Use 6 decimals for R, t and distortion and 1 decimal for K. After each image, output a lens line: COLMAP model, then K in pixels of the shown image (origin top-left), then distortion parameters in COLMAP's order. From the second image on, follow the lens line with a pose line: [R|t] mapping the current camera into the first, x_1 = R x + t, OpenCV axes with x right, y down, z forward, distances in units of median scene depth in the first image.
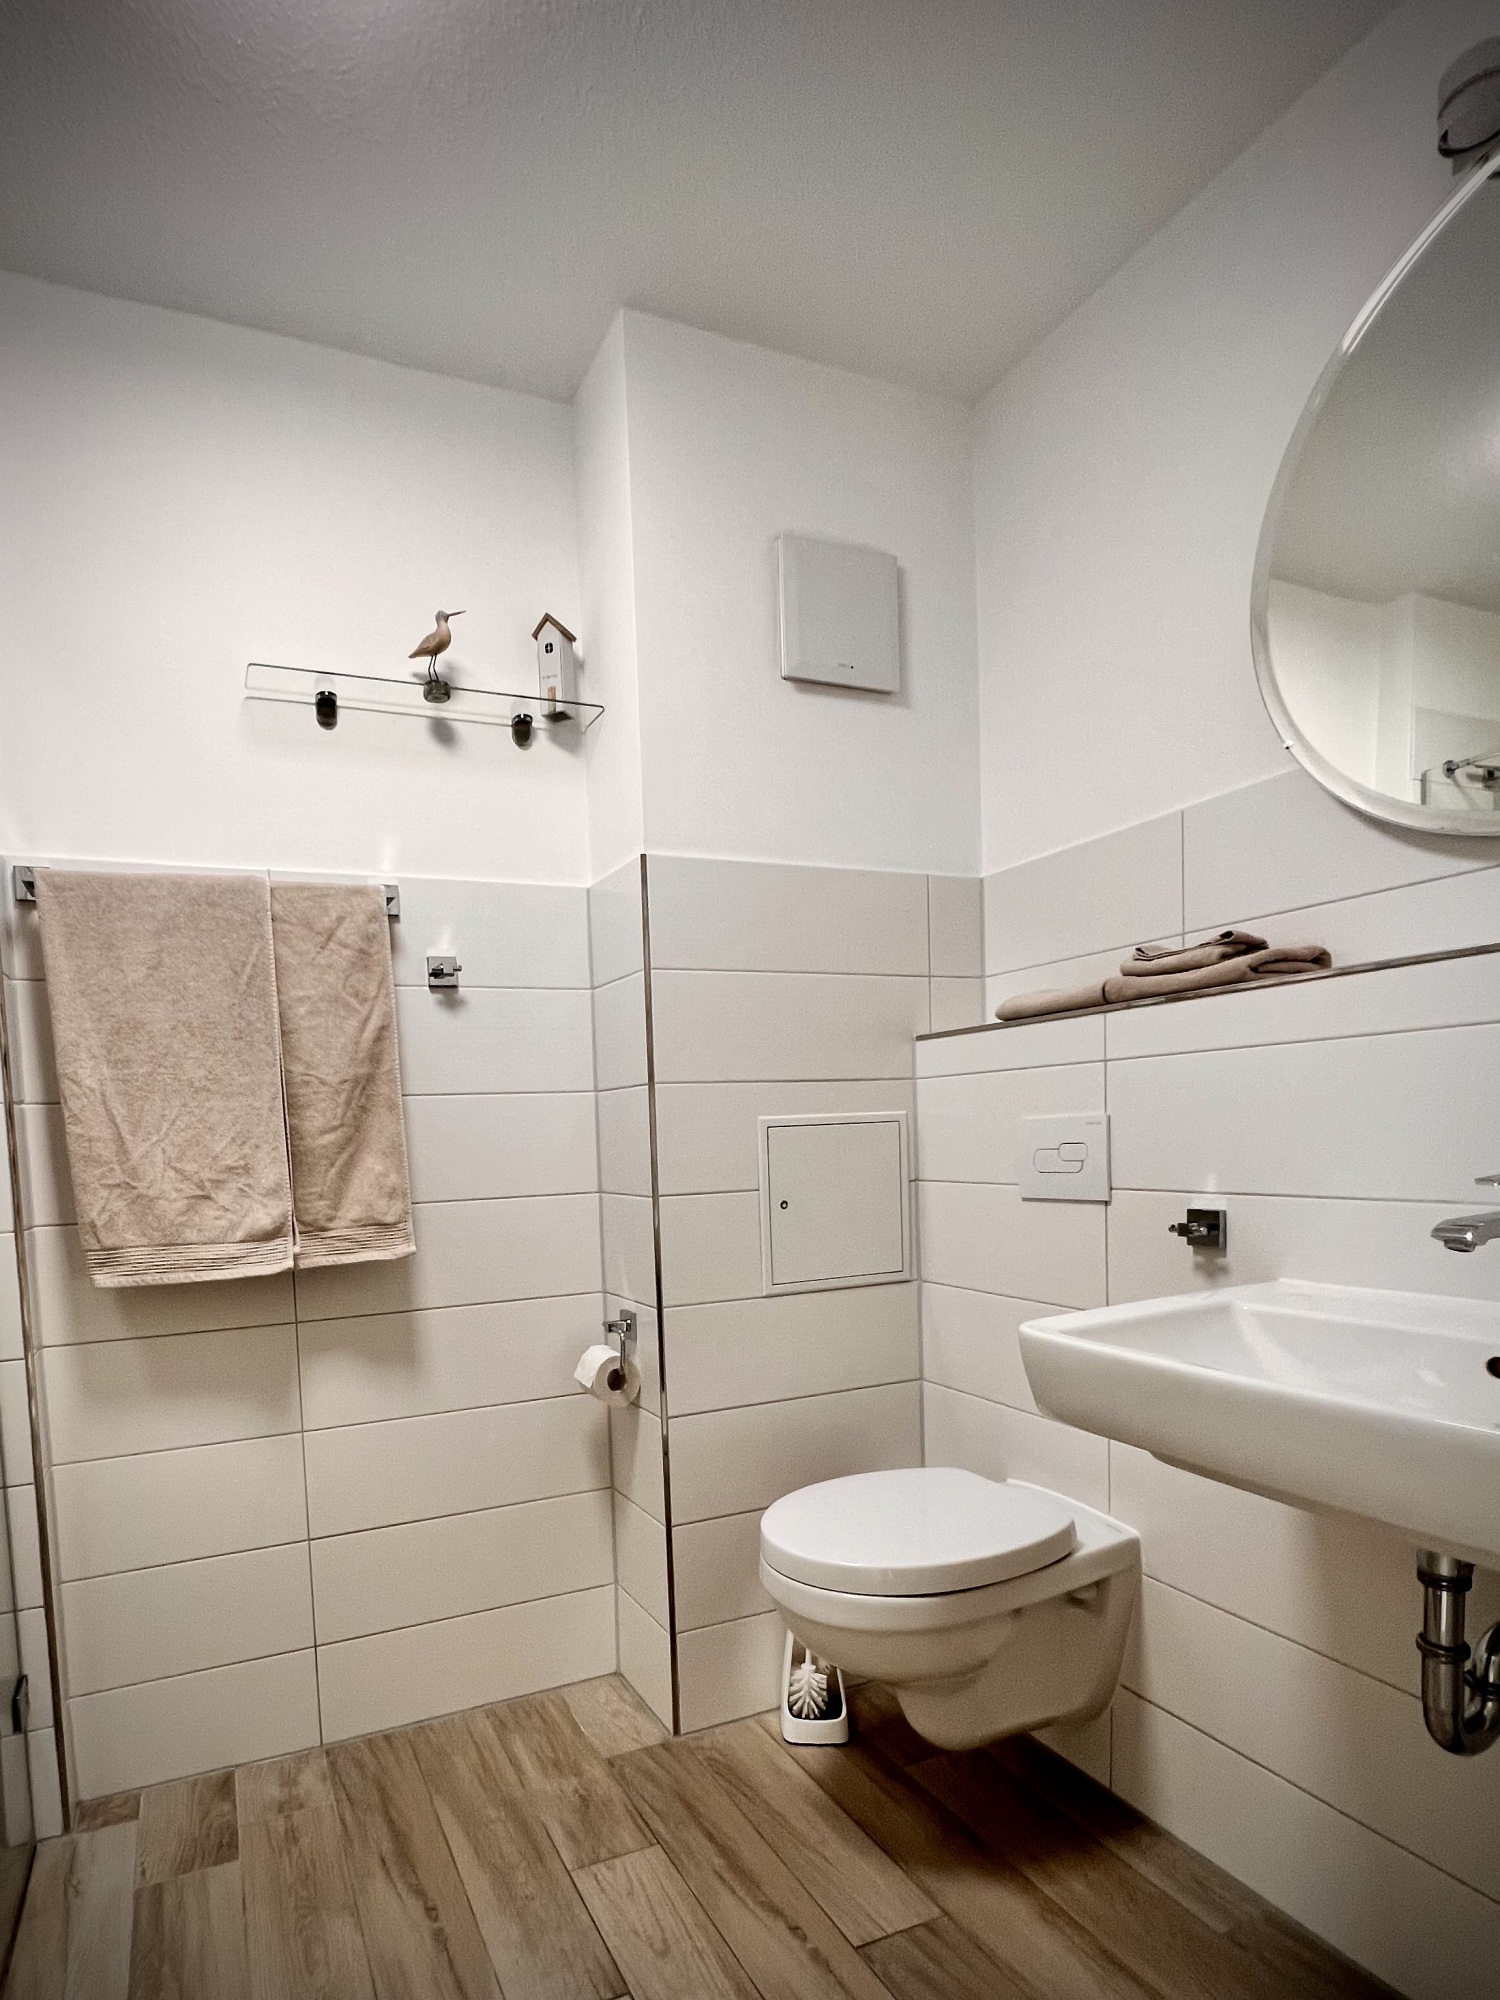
lens RADIAL K [[935.1, 0, 750.0], [0, 935.1, 999.0], [0, 0, 1]] dist [0.001852, 0.000721]
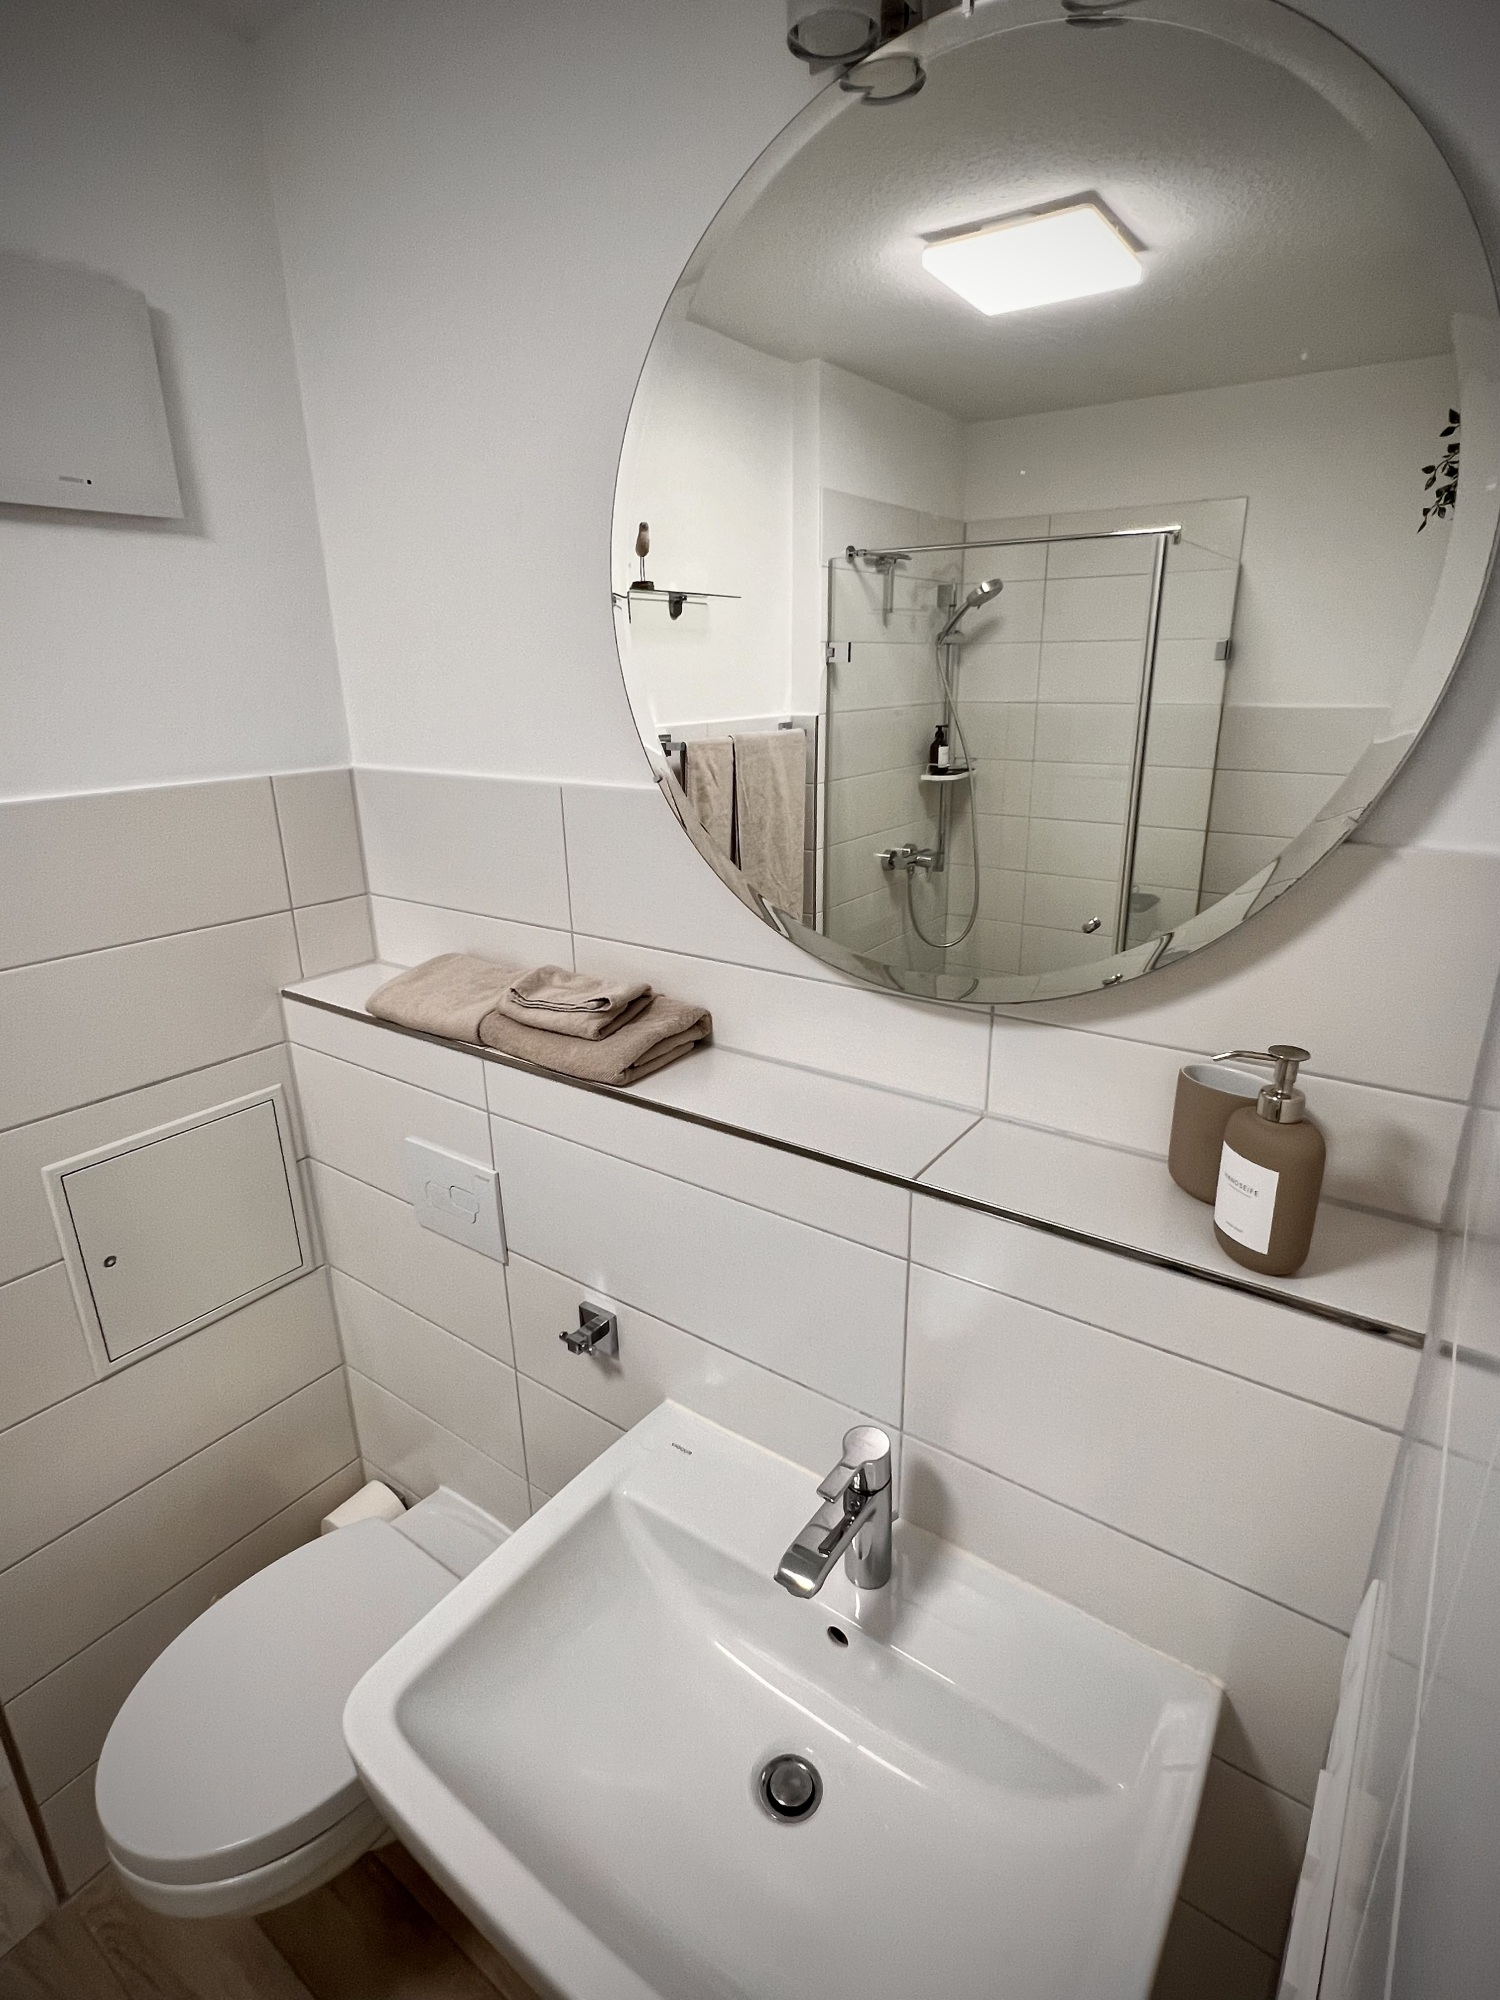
lens RADIAL K [[1001.6, 0, 750.6], [0, 1001.6, 1000.0], [0, 0, 1]] dist [-0.005121, 0.001027]
pose [[0.856042, -0.143203, 0.496675, 0.096939], [0.014362, 0.967077, 0.254077, -0.158067], [-0.516707, -0.210368, 0.829915, 0.106094]]
